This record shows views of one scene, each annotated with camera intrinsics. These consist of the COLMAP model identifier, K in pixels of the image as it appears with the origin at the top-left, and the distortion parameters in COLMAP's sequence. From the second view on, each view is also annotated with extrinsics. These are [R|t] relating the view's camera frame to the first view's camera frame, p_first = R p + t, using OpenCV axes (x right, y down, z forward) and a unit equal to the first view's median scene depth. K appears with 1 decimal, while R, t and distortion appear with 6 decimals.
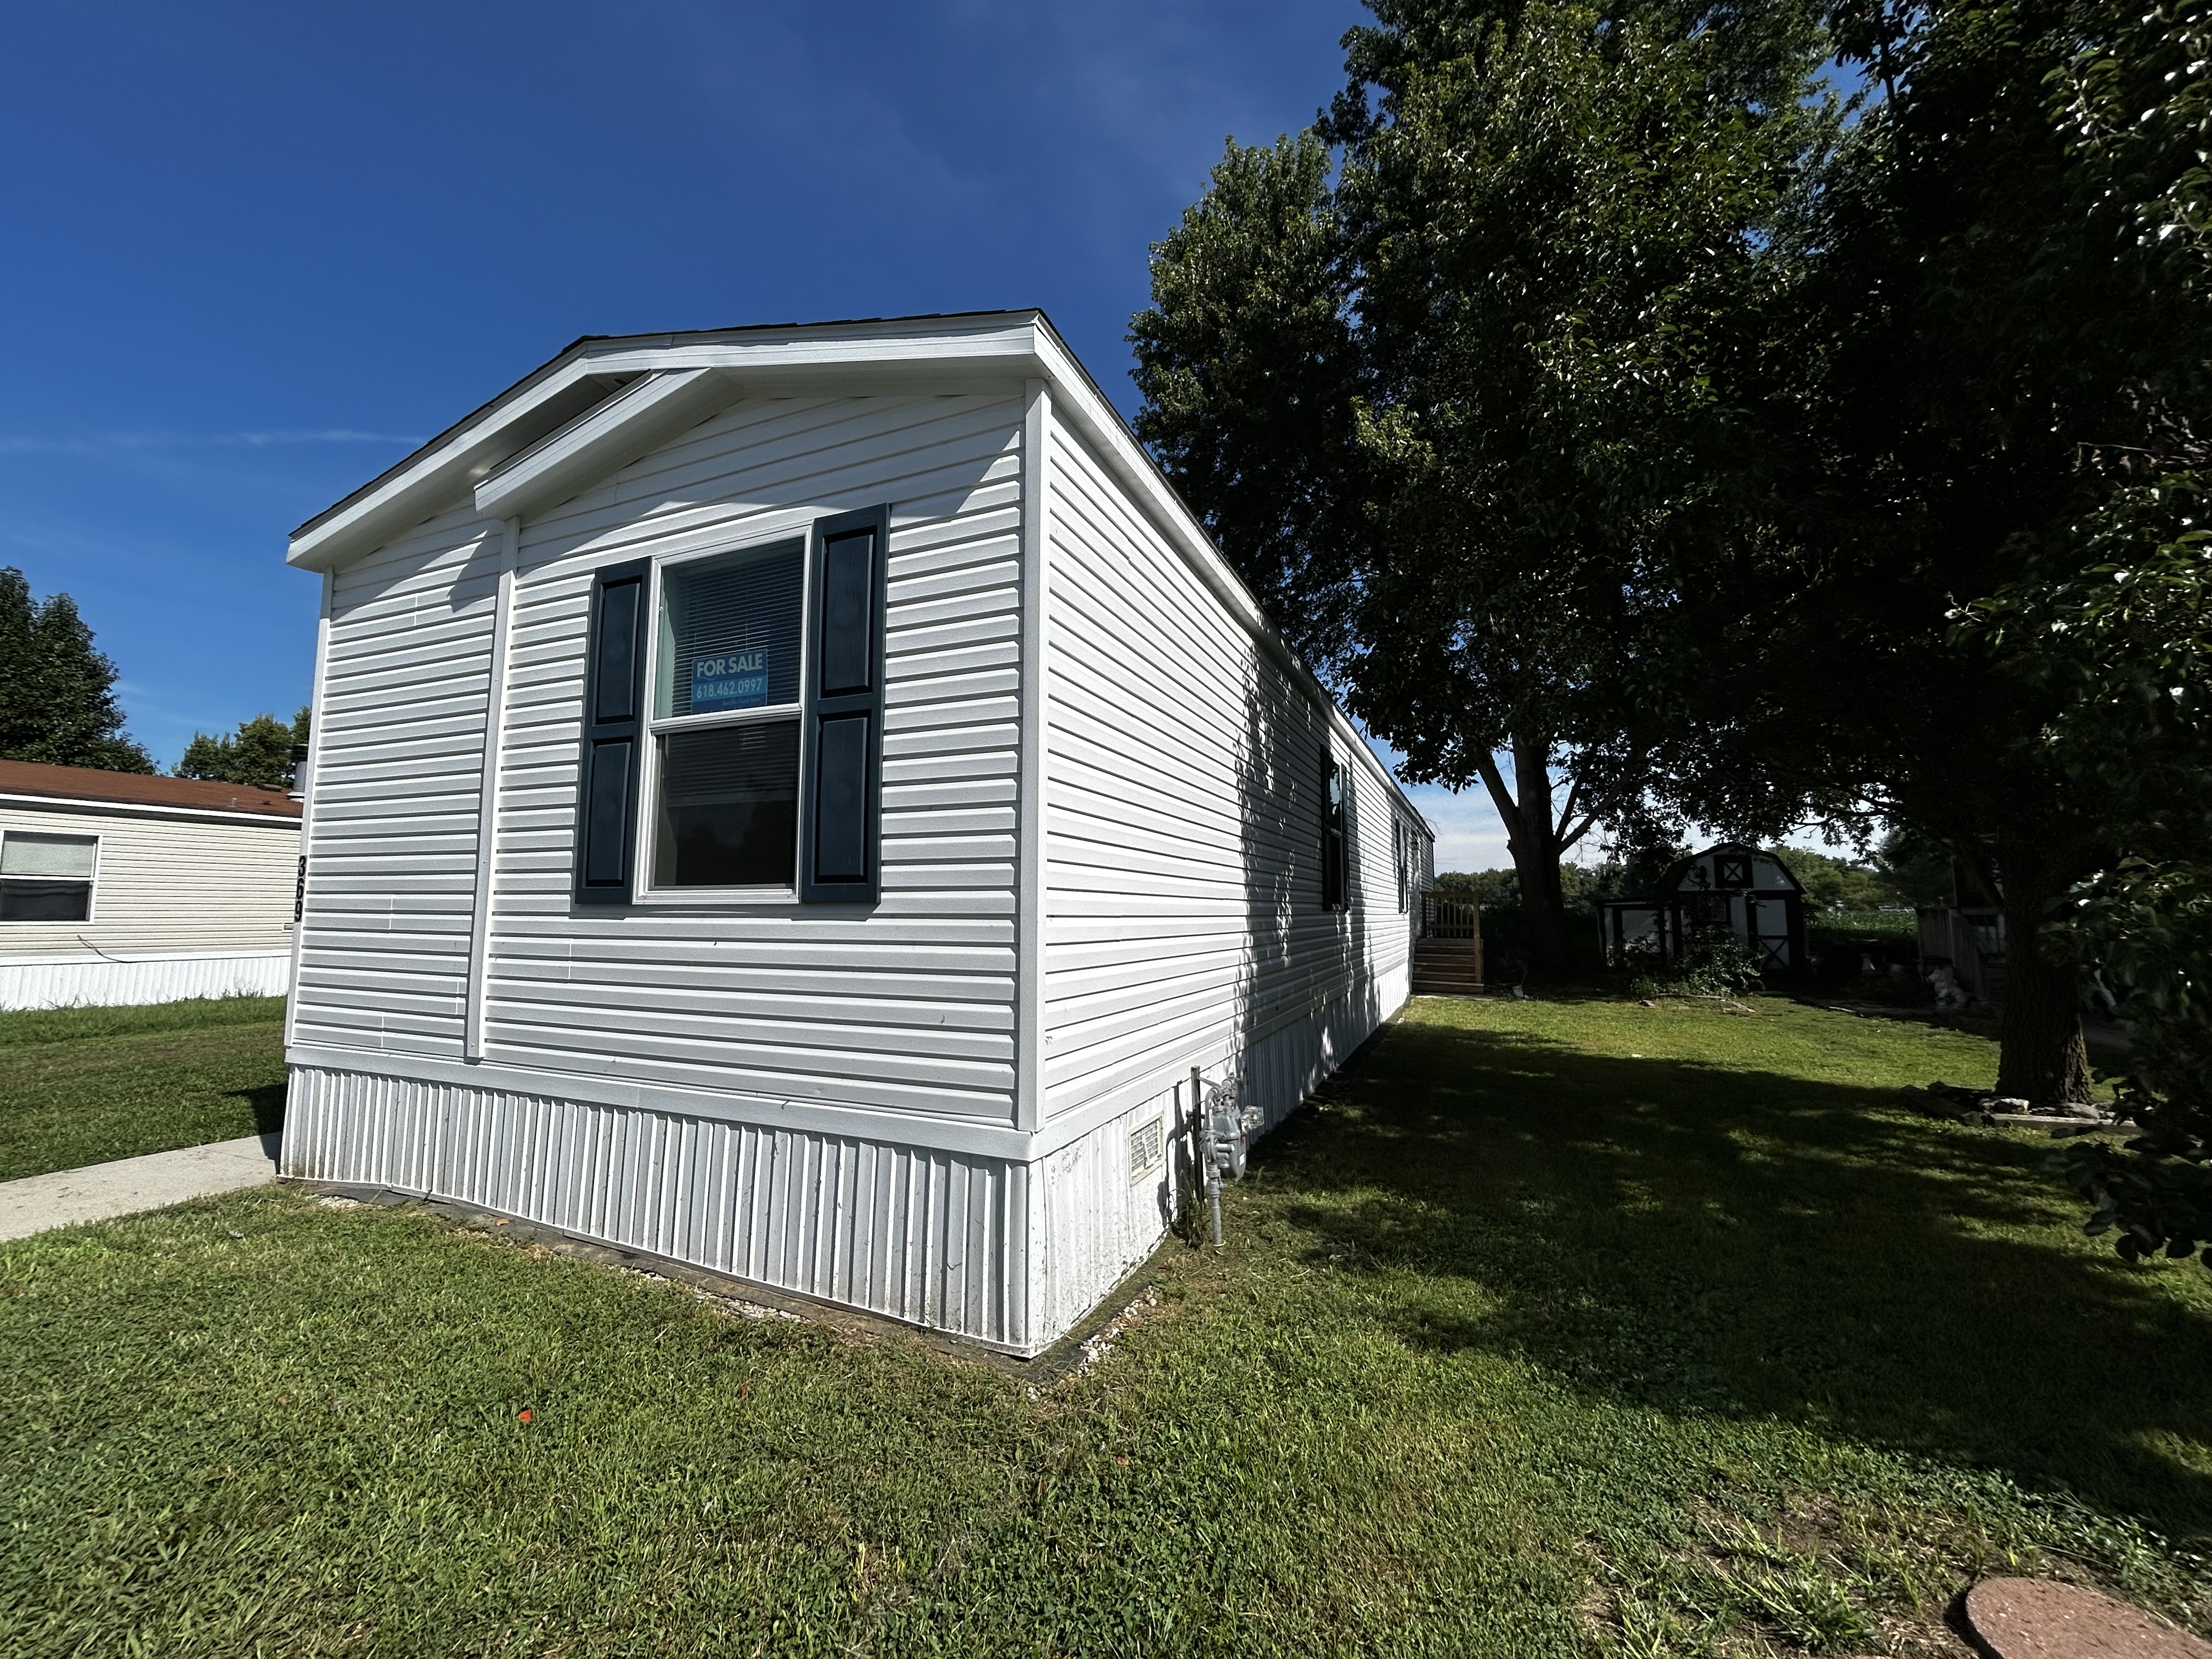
lens RADIAL K [[891.3, 0, 1035.8], [0, 891.3, 833.4], [0, 0, 1]] dist [0.000963, -0.000025]
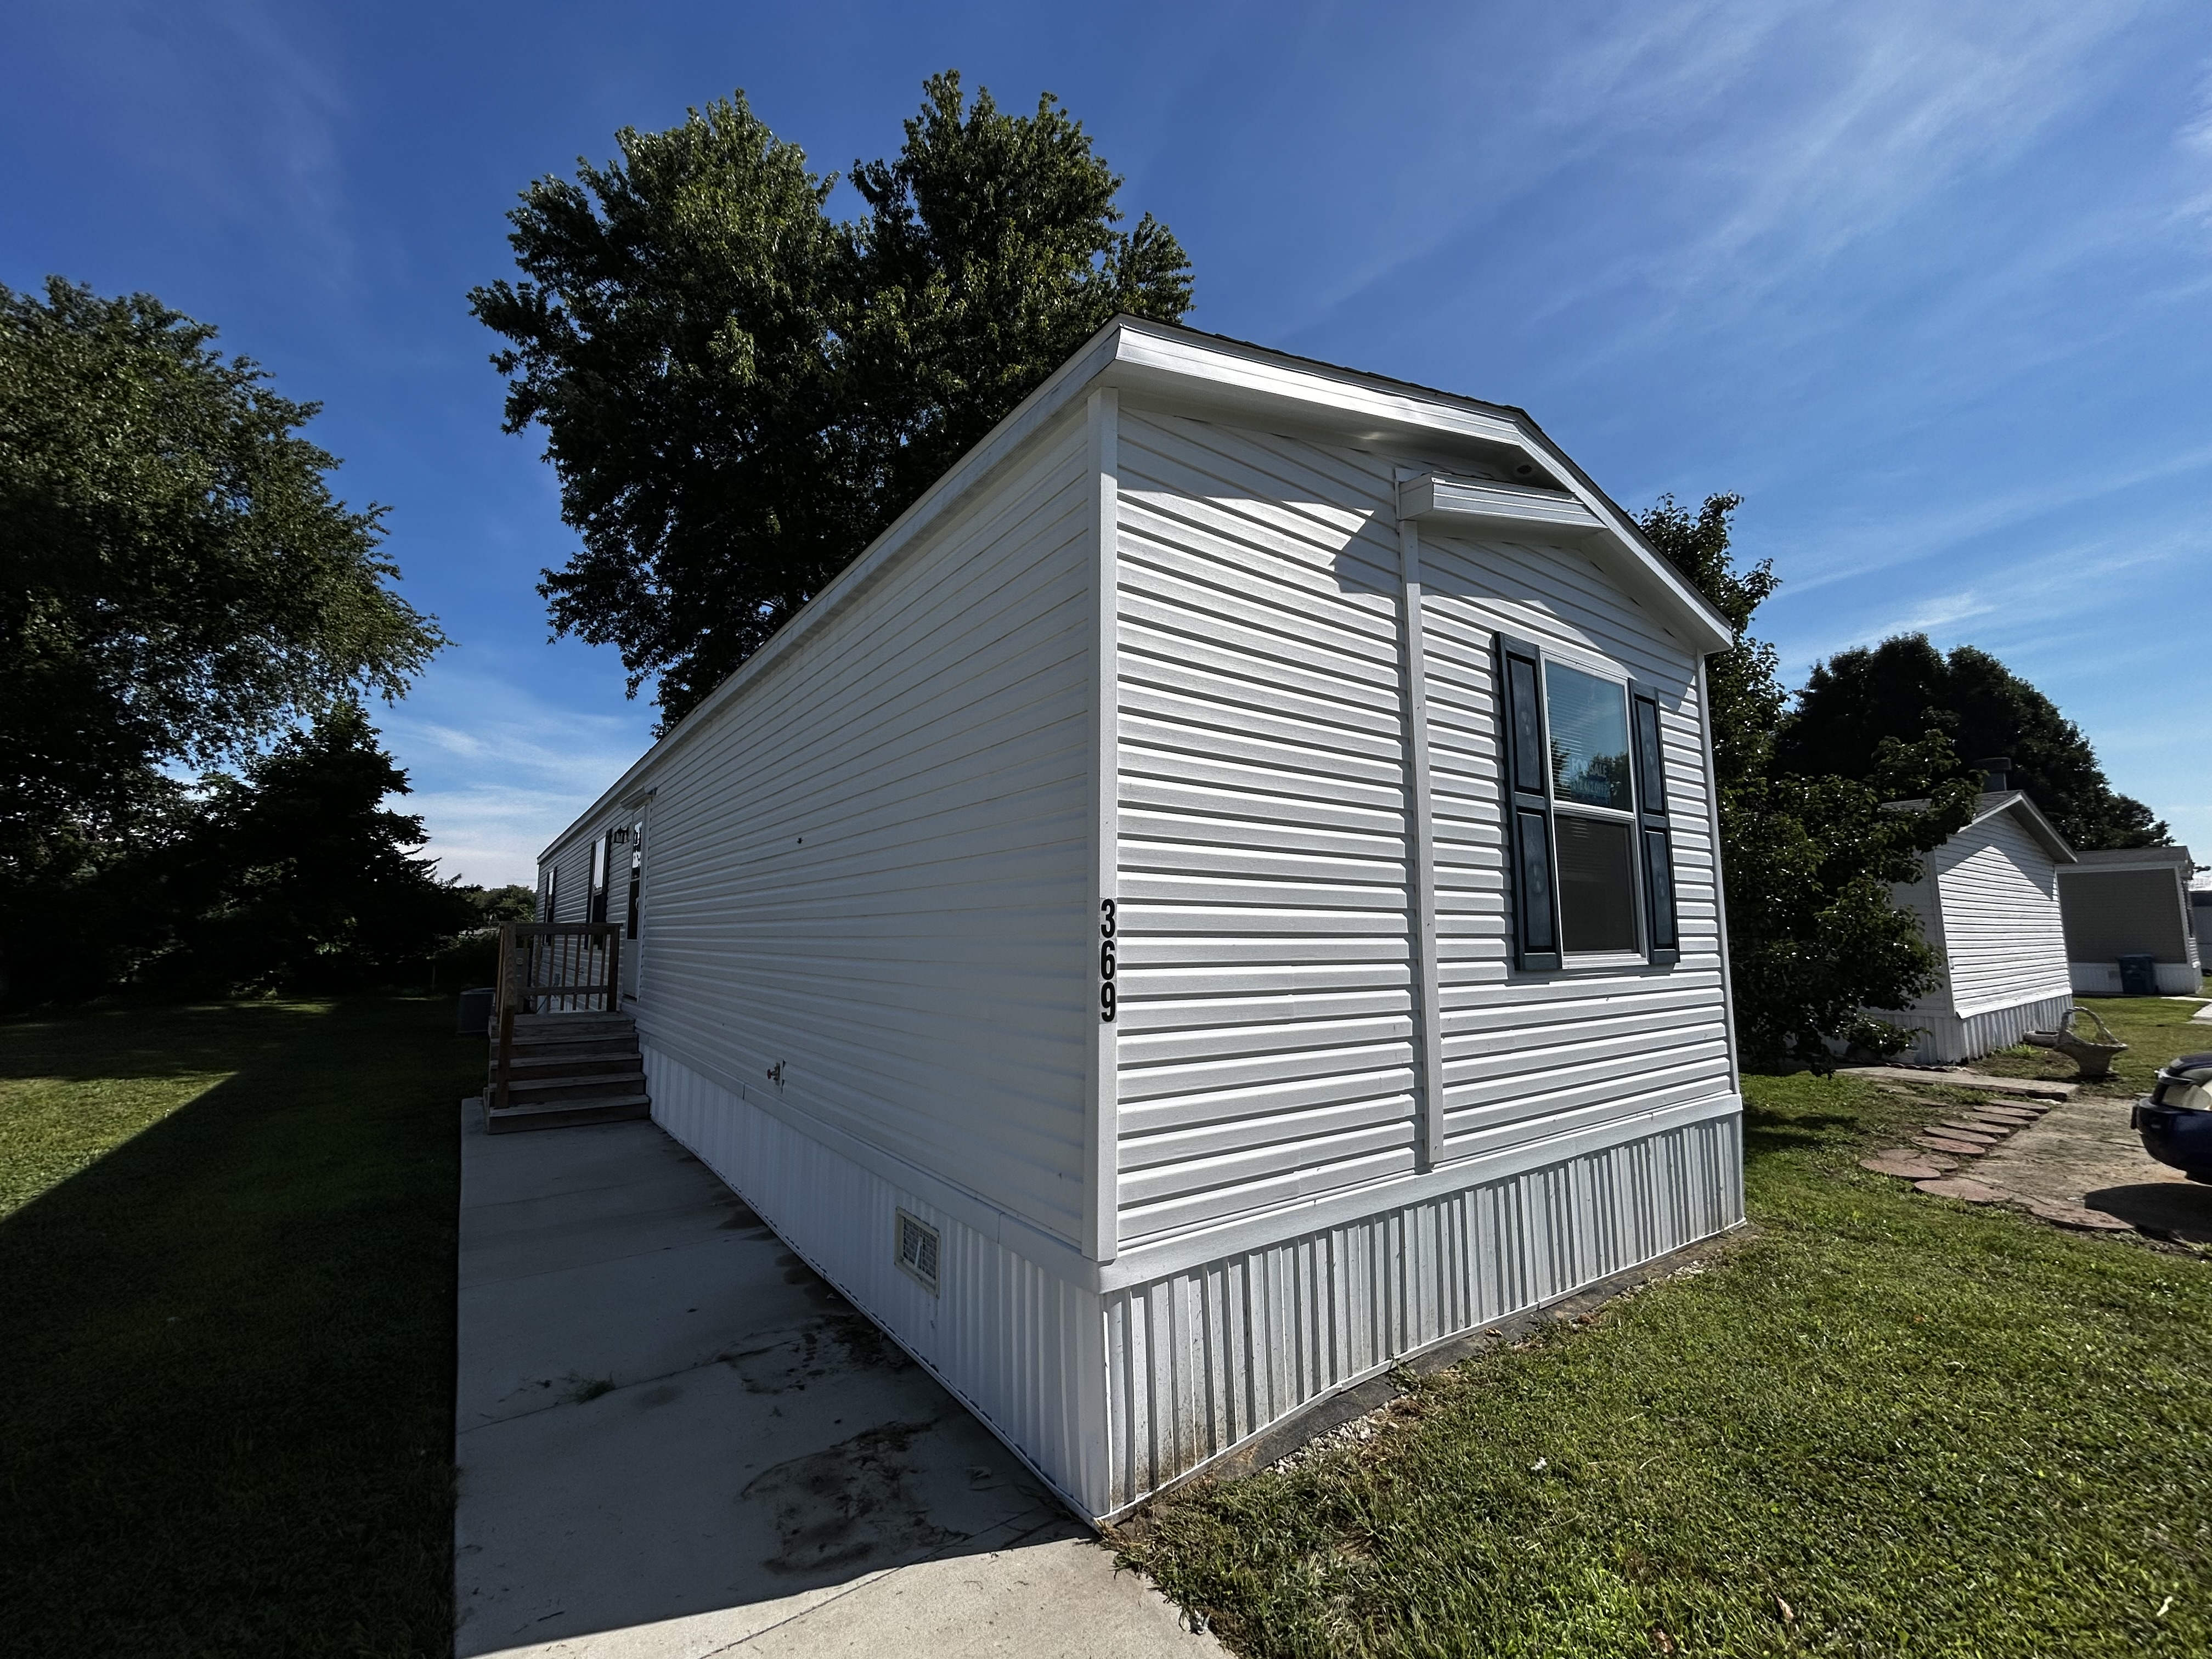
lens RADIAL K [[926.4, 0, 1106.0], [0, 926.4, 829.5], [0, 0, 1]] dist [0.005574, -0.000111]
pose [[0.470957, 0.095537, 0.876968, -1.832415], [-0.070670, 0.995009, -0.070445, 0.031461], [-0.879321, -0.028798, 0.475358, 1.022845]]
